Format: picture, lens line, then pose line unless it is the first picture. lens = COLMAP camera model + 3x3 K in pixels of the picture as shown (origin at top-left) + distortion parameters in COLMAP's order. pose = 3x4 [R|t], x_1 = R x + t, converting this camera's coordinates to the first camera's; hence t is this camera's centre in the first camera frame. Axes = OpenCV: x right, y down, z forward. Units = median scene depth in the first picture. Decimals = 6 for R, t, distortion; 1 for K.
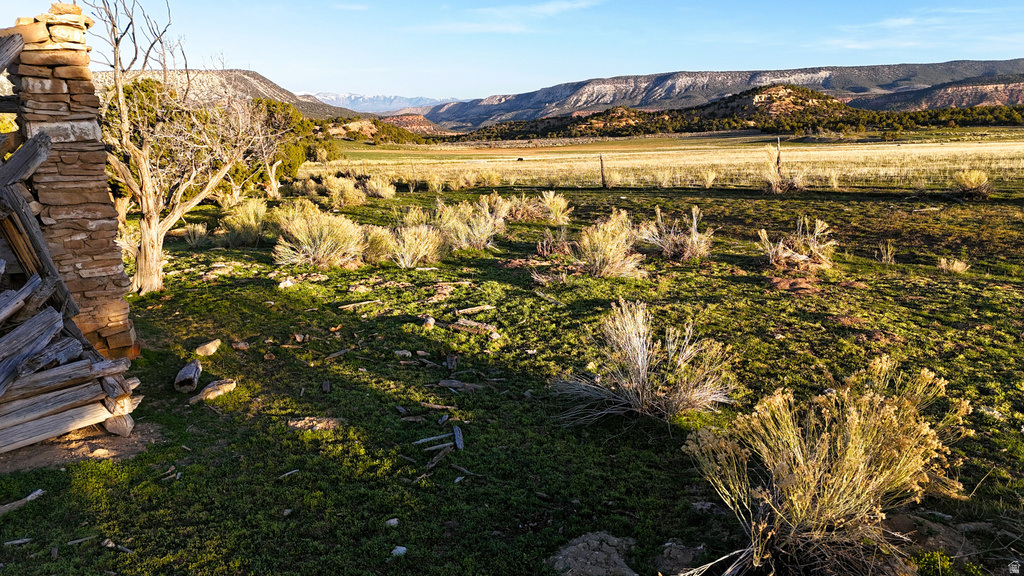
lens RADIAL K [[745.3, 0, 513.3], [0, 745.3, 288.0], [0, 0, 1]] dist [0.063969, -0.055632]
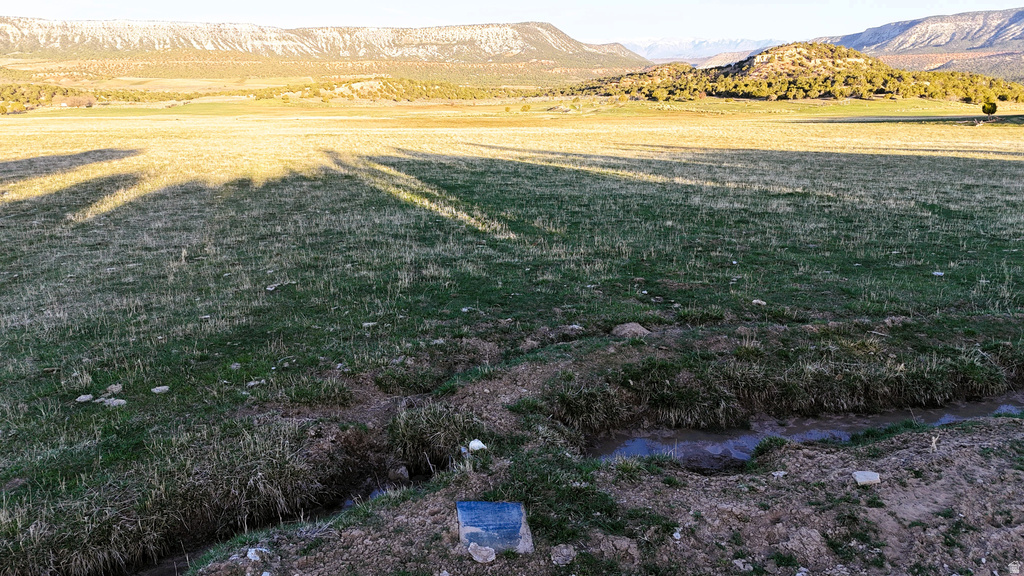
lens RADIAL K [[748.5, 0, 512.8], [0, 748.5, 287.9], [0, 0, 1]] dist [0.053273, -0.035064]
pose [[0.902570, 0.119911, -0.413507, 0.363136], [-0.091884, 0.991954, 0.087095, -0.007983], [0.420624, -0.040615, 0.906326, -0.033150]]
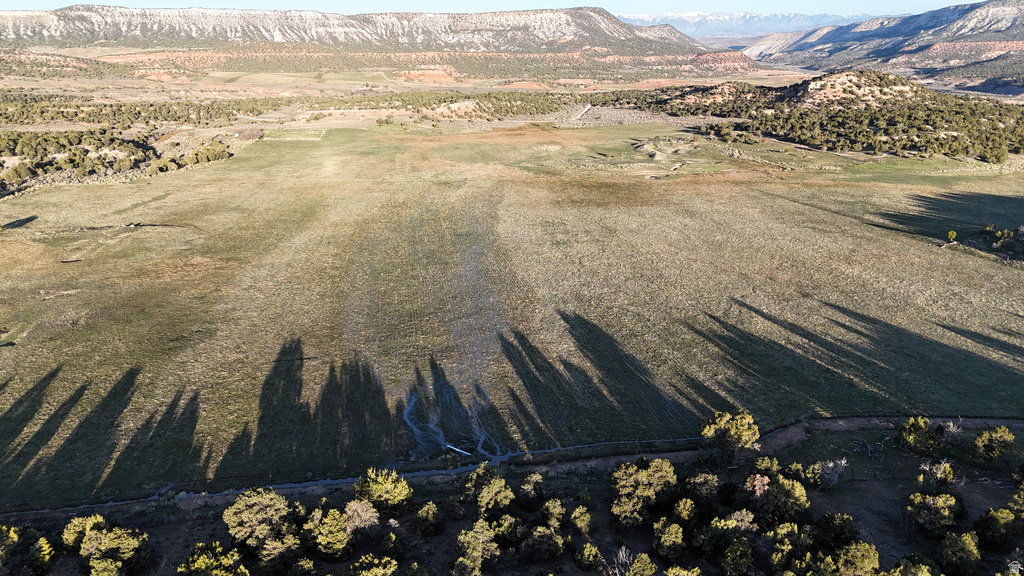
lens RADIAL K [[745.3, 0, 510.7], [0, 745.3, 291.5], [0, 0, 1]] dist [0.063969, -0.055632]
pose [[0.875721, 0.153919, -0.457625, 0.371125], [-0.106030, 0.985995, 0.128733, -0.036940], [0.471030, -0.064212, 0.879777, -0.153336]]
